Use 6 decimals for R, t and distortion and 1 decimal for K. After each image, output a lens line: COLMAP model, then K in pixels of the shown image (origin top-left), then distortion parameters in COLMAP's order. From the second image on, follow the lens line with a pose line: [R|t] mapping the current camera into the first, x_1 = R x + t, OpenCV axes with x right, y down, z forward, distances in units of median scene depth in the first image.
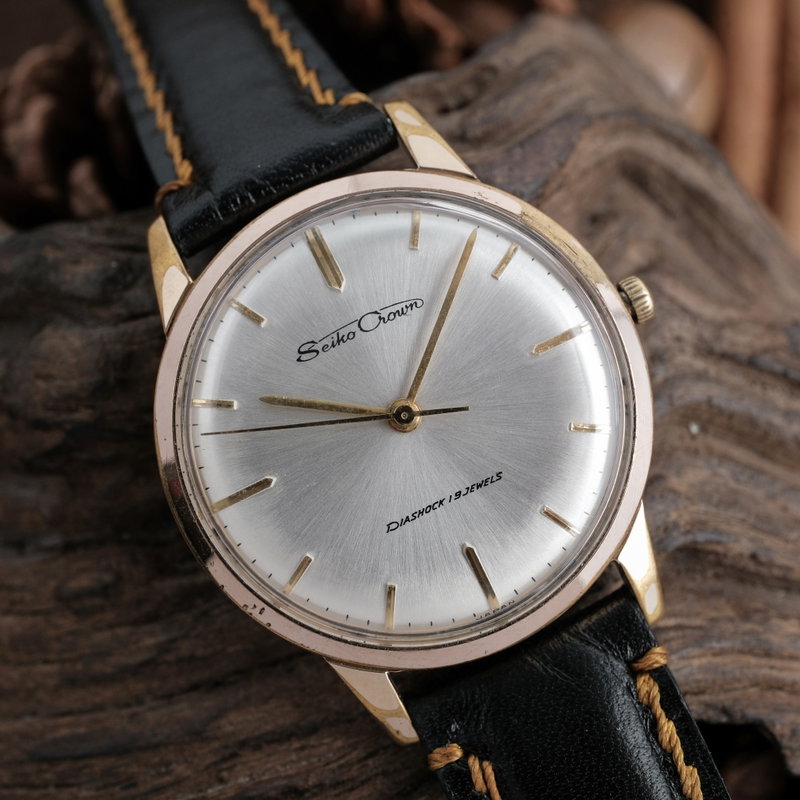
lens RADIAL K [[1425.5, 0, 400.0], [0, 1425.5, 400.0], [0, 0, 1]] dist [-0.013083, 0.081557]
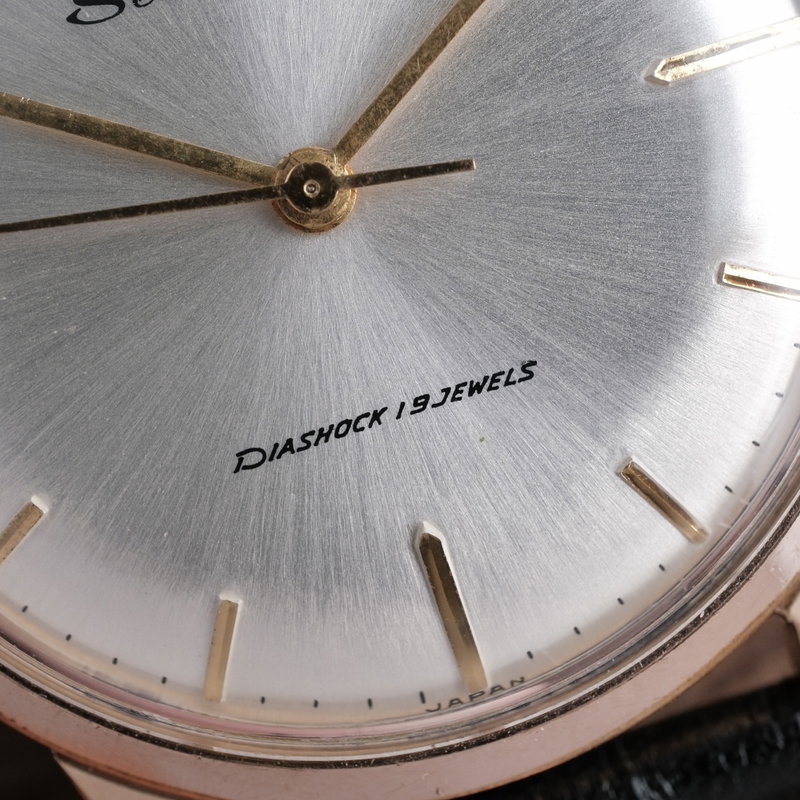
lens RADIAL K [[1425.5, 0, 400.0], [0, 1425.5, 400.0], [0, 0, 1]] dist [-0.013083, 0.081557]
pose [[0.989884, 0.129356, 0.058280, 0.011117], [-0.134388, 0.986573, 0.092809, 0.028630], [-0.045492, -0.099702, 0.993977, 0.593093]]
